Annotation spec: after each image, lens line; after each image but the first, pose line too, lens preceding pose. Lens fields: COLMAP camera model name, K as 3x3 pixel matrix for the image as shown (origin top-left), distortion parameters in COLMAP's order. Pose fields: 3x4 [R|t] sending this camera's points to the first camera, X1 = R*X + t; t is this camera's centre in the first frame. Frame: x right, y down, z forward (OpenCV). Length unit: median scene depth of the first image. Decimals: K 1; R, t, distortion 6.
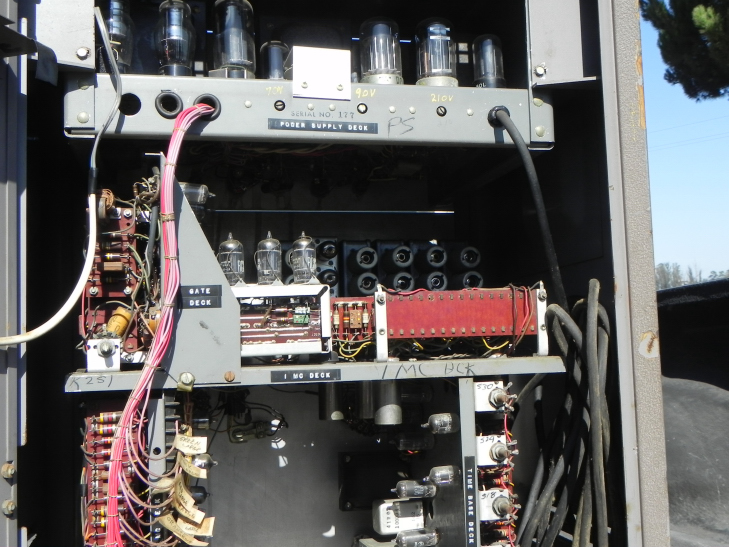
lens RADIAL K [[880.4, 0, 364.5], [0, 880.4, 273.5], [0, 0, 1]] dist [0.000019, -0.074186]
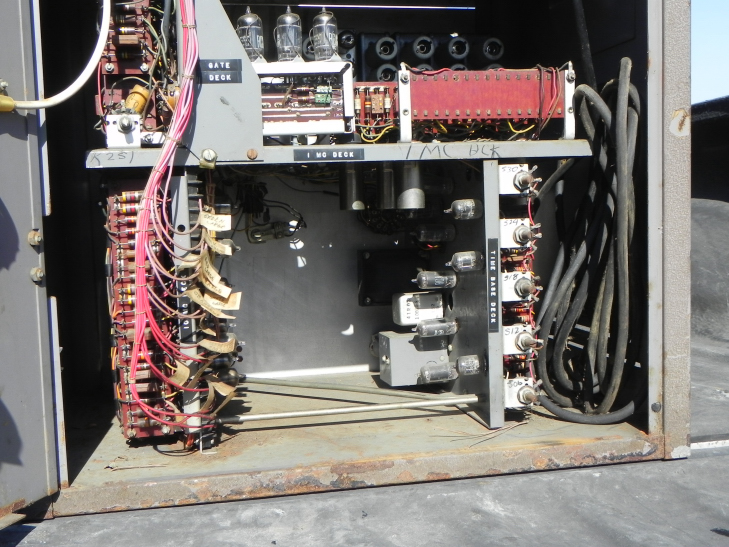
lens RADIAL K [[879.7, 0, 364.5], [0, 879.7, 273.5], [0, 0, 1]] dist [-0.000127, -0.014026]
pose [[0.999989, -0.001546, -0.004457, -0.022174], [0.002273, 0.985764, 0.168120, 0.079062], [0.004134, -0.168129, 0.985756, 0.008214]]
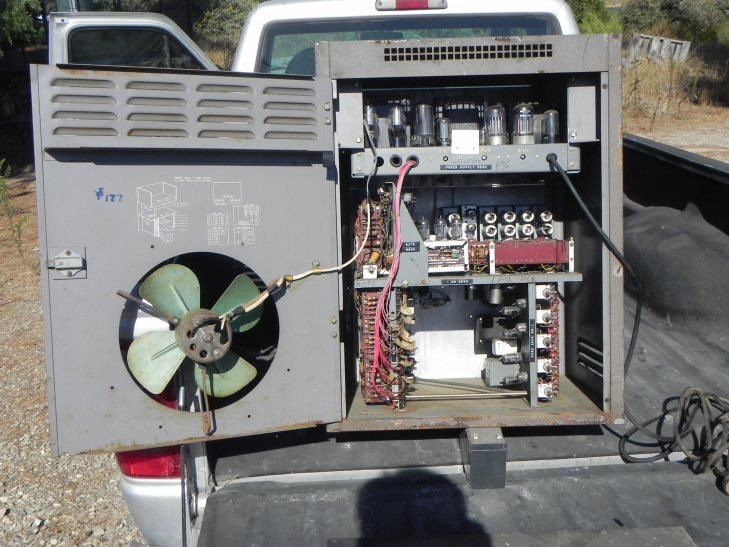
lens RADIAL K [[803.6, 0, 364.5], [0, 803.6, 273.5], [0, 0, 1]] dist [0.010744, 0.010500]
pose [[0.979492, 0.017102, -0.200755, 0.110016], [0.013587, 0.988516, 0.150502, -0.209218], [0.201024, -0.150143, 0.968012, -0.996406]]
